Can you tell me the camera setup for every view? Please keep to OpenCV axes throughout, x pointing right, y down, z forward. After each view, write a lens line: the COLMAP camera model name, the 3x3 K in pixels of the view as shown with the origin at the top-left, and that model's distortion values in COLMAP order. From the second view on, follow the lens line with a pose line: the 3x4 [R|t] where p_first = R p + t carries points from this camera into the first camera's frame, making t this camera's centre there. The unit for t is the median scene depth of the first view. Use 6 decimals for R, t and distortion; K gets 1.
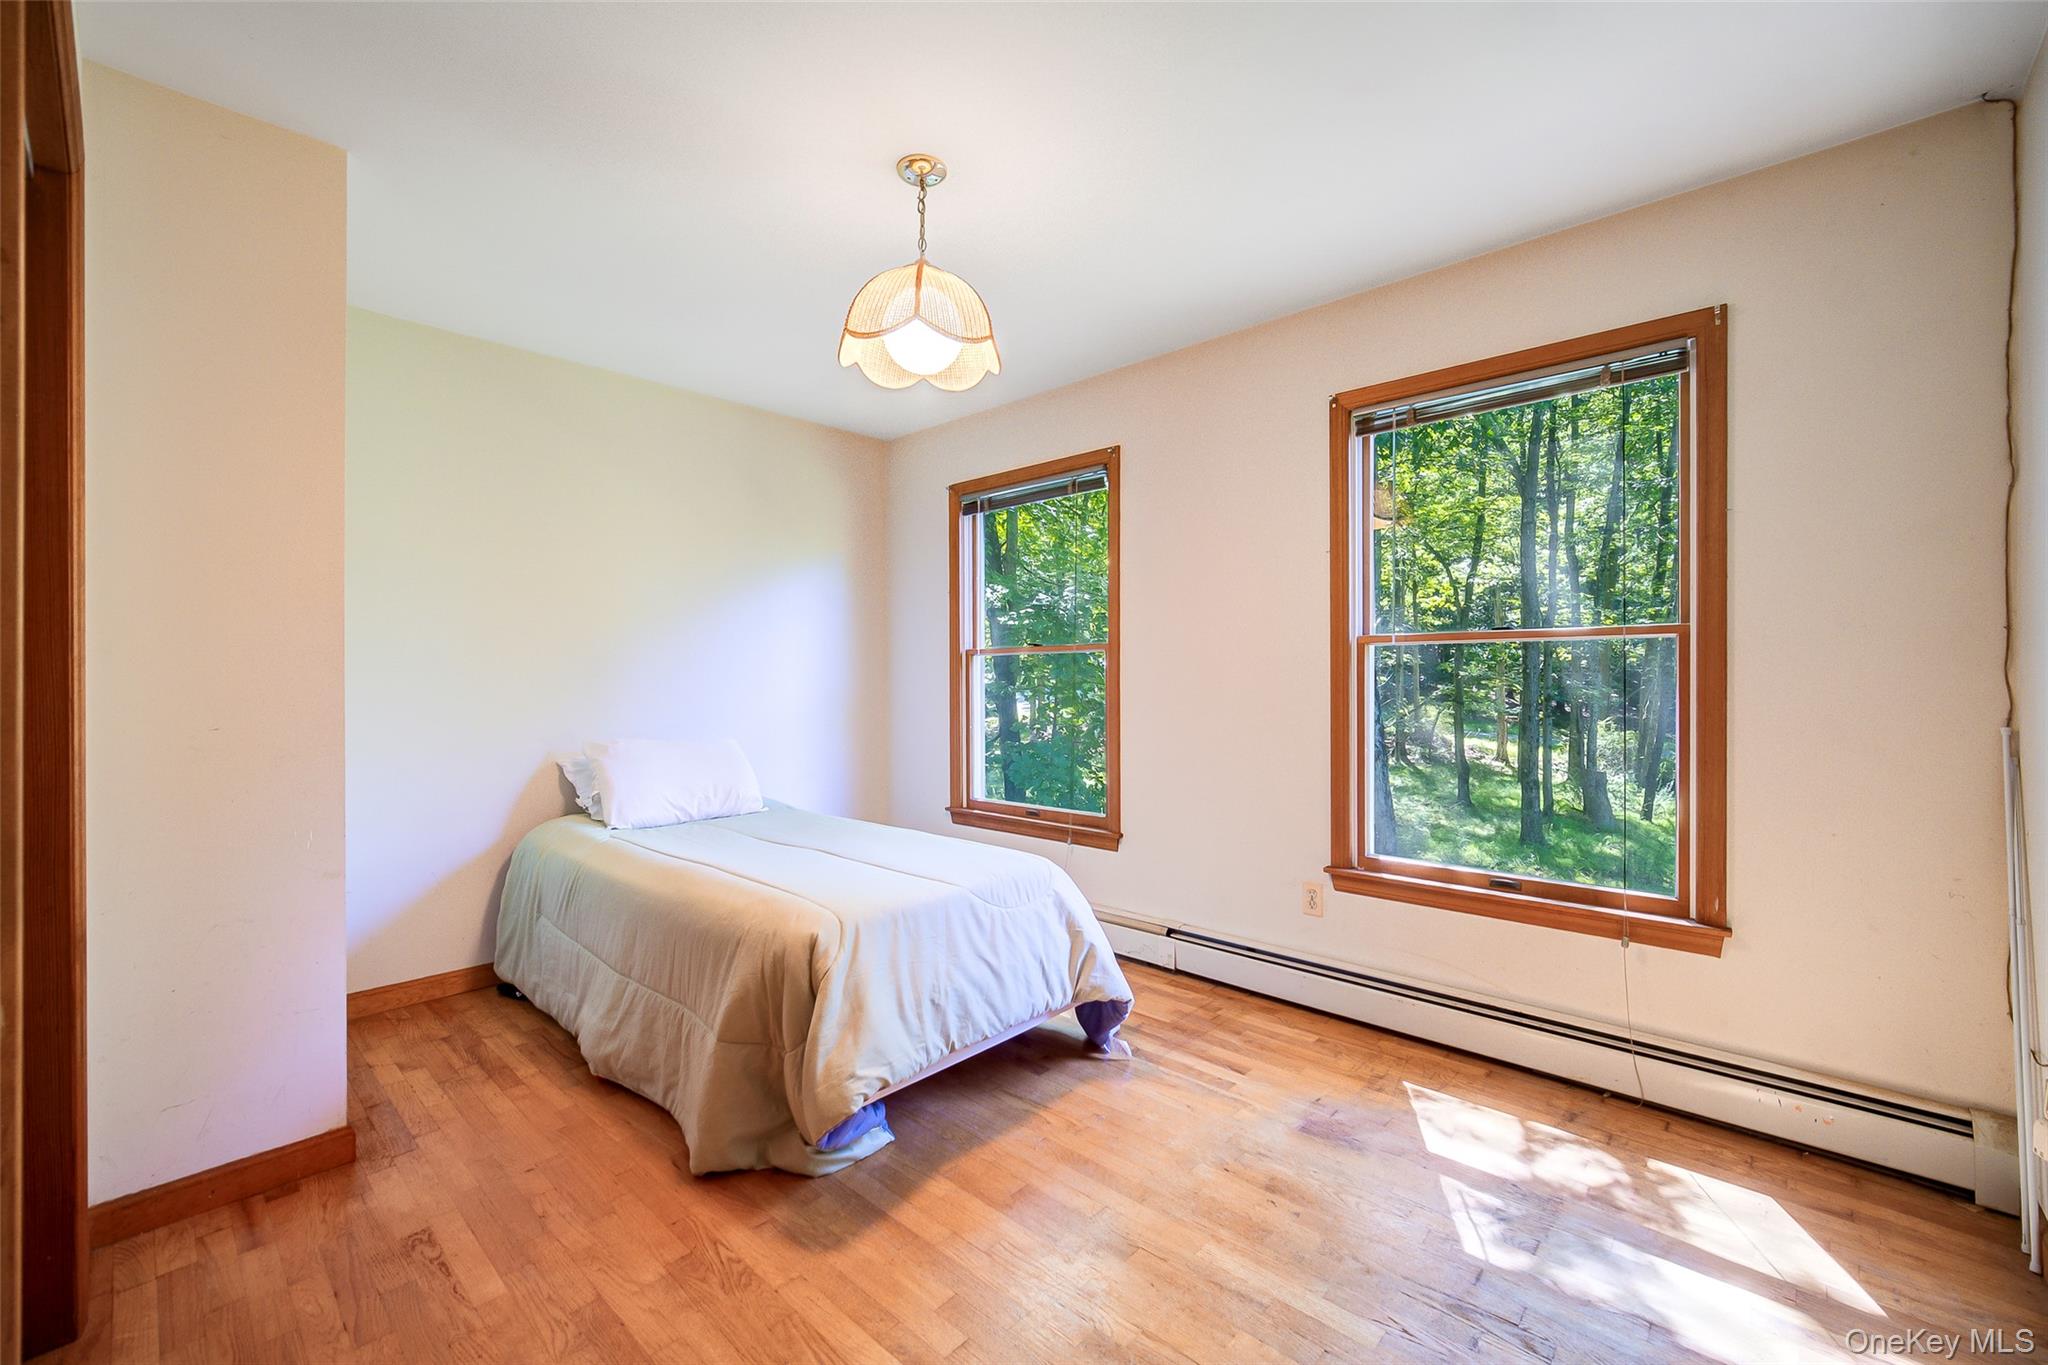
lens RADIAL K [[828.5, 0, 1019.0], [0, 828.5, 676.1], [0, 0, 1]] dist [0.001154, -0.000202]
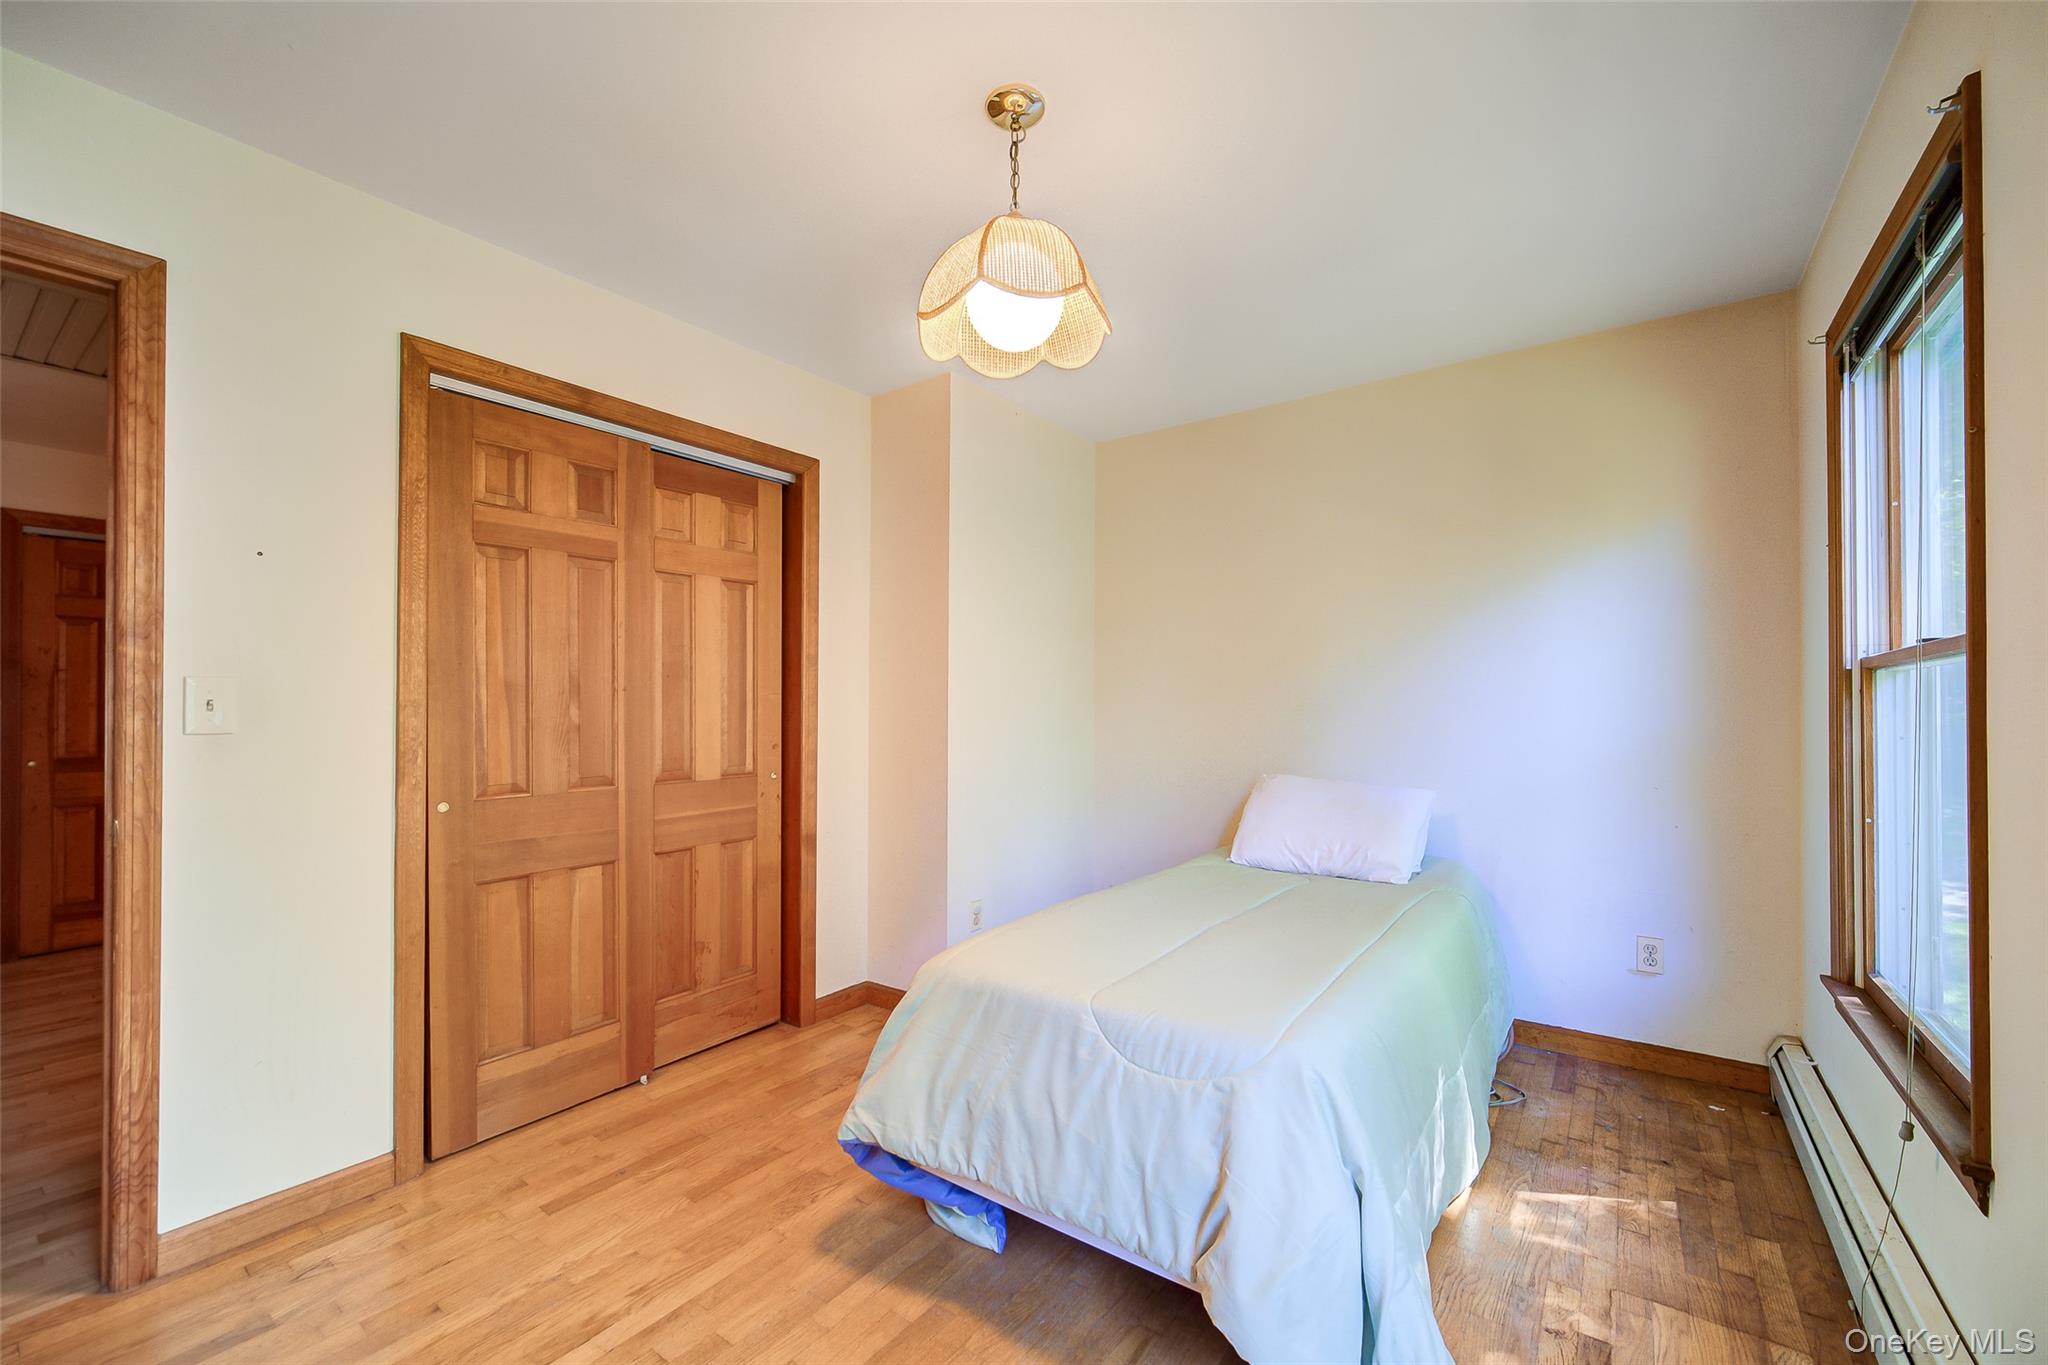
lens RADIAL K [[828.5, 0, 1021.3], [0, 828.5, 699.3], [0, 0, 1]] dist [0.001154, -0.000202]
pose [[0.116419, -0.006127, -0.993181, 0.746866], [-0.000062, 0.999981, -0.006176, -0.012417], [0.993200, 0.000780, 0.116416, 0.965802]]
